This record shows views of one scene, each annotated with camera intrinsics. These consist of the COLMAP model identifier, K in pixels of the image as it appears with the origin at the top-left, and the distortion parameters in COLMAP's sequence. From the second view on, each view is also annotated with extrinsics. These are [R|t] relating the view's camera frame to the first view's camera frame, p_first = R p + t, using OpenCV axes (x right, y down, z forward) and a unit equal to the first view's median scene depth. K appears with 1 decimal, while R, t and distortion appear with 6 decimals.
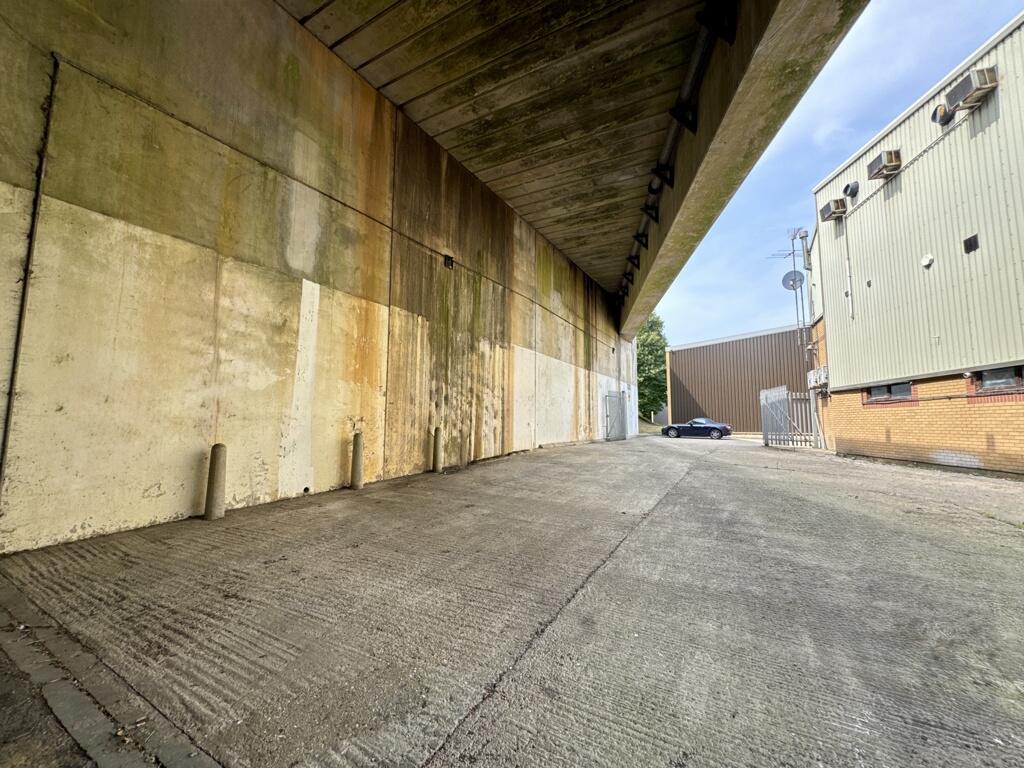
lens RADIAL K [[413.1, 0, 509.2], [0, 413.1, 382.3], [0, 0, 1]] dist [-0.000164, 0.001049]
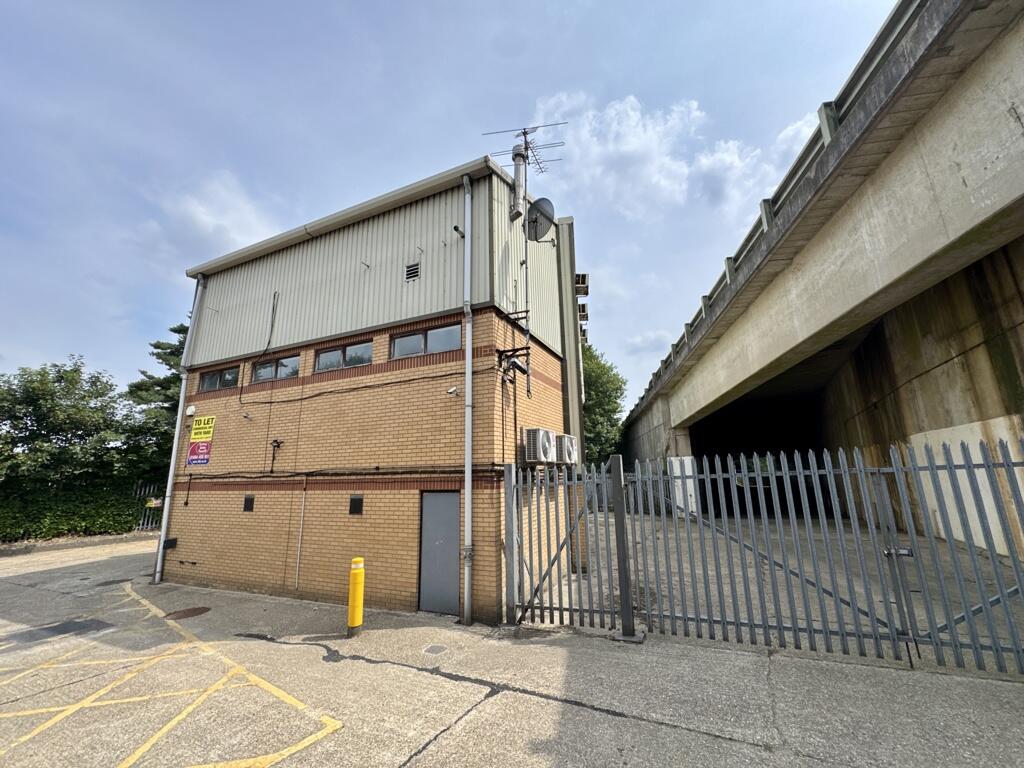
lens RADIAL K [[413.1, 0, 511.8], [0, 413.1, 383.2], [0, 0, 1]] dist [-0.000164, 0.001049]
pose [[-0.999748, 0.012469, -0.018679, 1.802206], [0.017751, 0.948226, -0.317100, 0.180268], [0.013758, -0.317351, -0.948208, 3.396757]]
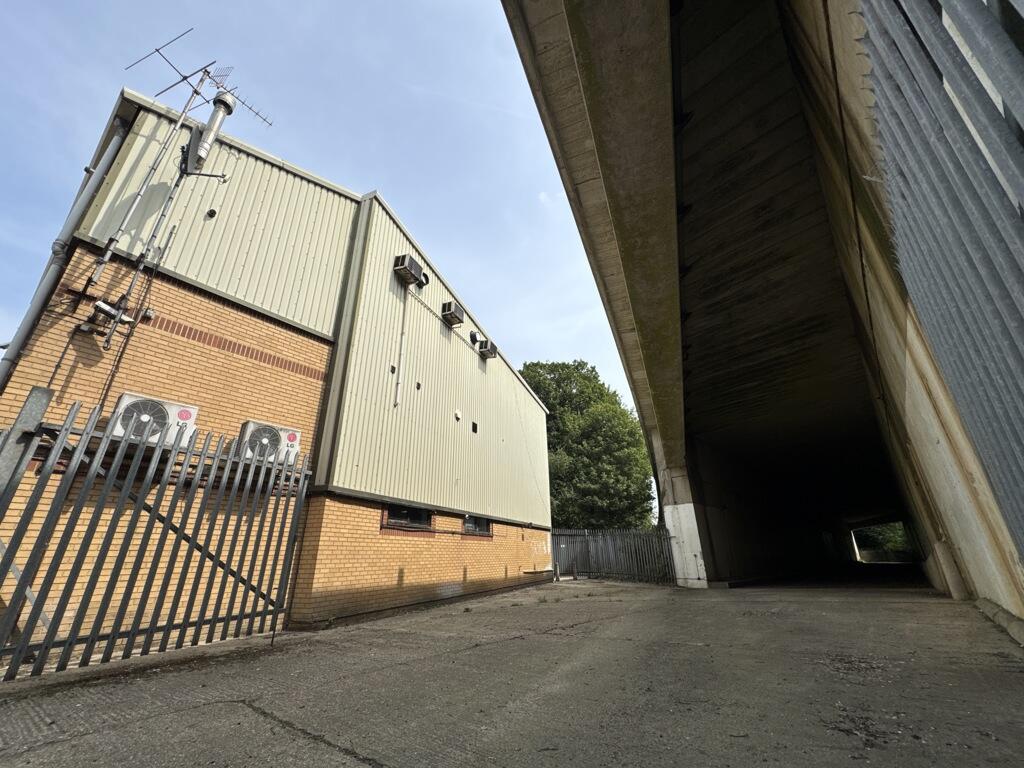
lens RADIAL K [[413.1, 0, 515.8], [0, 413.1, 380.6], [0, 0, 1]] dist [-0.000164, 0.001049]
pose [[-0.982365, 0.088441, 0.164731, 0.872128], [-0.002006, 0.876014, -0.482281, 0.292130], [-0.186961, -0.474107, -0.860389, 2.861303]]
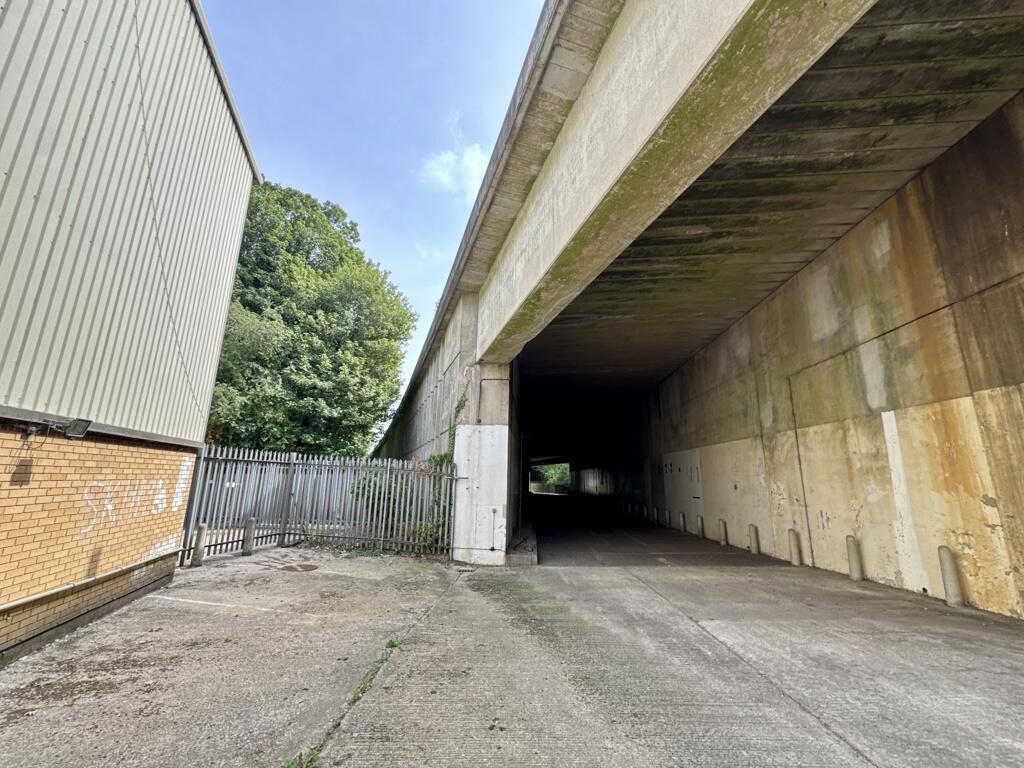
lens RADIAL K [[413.1, 0, 511.6], [0, 413.1, 384.5], [0, 0, 1]] dist [-0.000164, 0.001049]
pose [[-0.887434, -0.124873, -0.443697, 0.962366], [0.022191, 0.949913, -0.311725, 0.038421], [0.460400, -0.286481, -0.840215, 1.358258]]
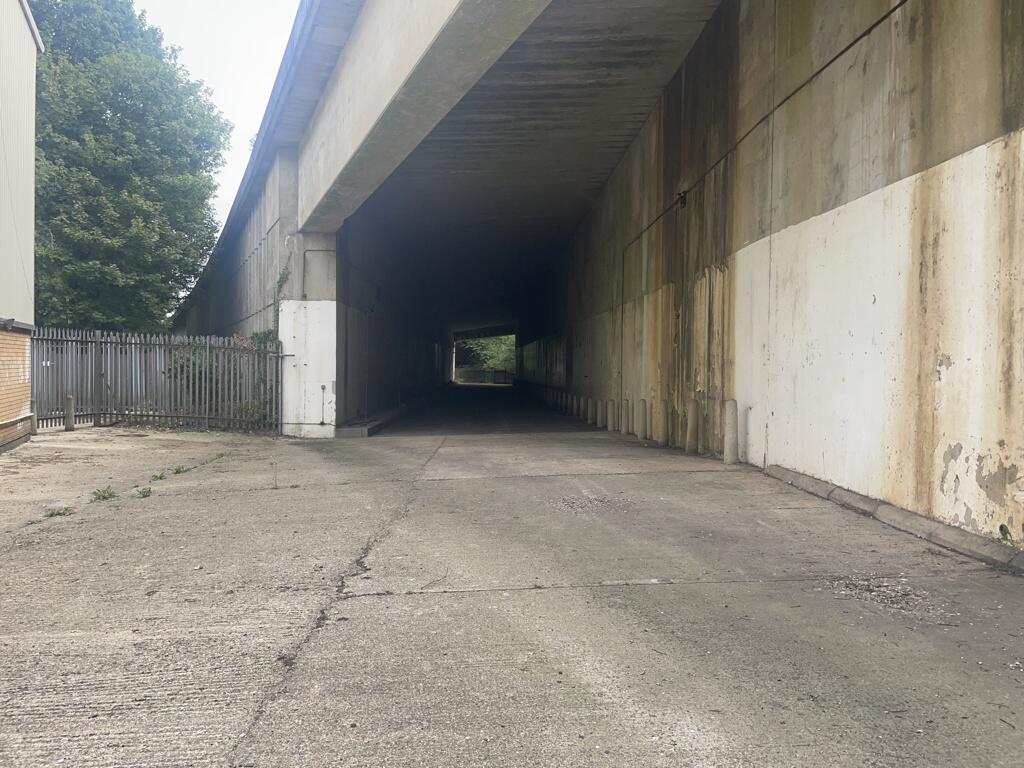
lens RADIAL K [[781.2, 0, 524.3], [0, 781.2, 377.3], [0, 0, 1]] dist [0.040074, -0.047240]
pose [[-0.835144, -0.002095, -0.550027, 1.238949], [0.043715, 0.996577, -0.070172, 0.197641], [0.548291, -0.082649, -0.832194, 2.674404]]
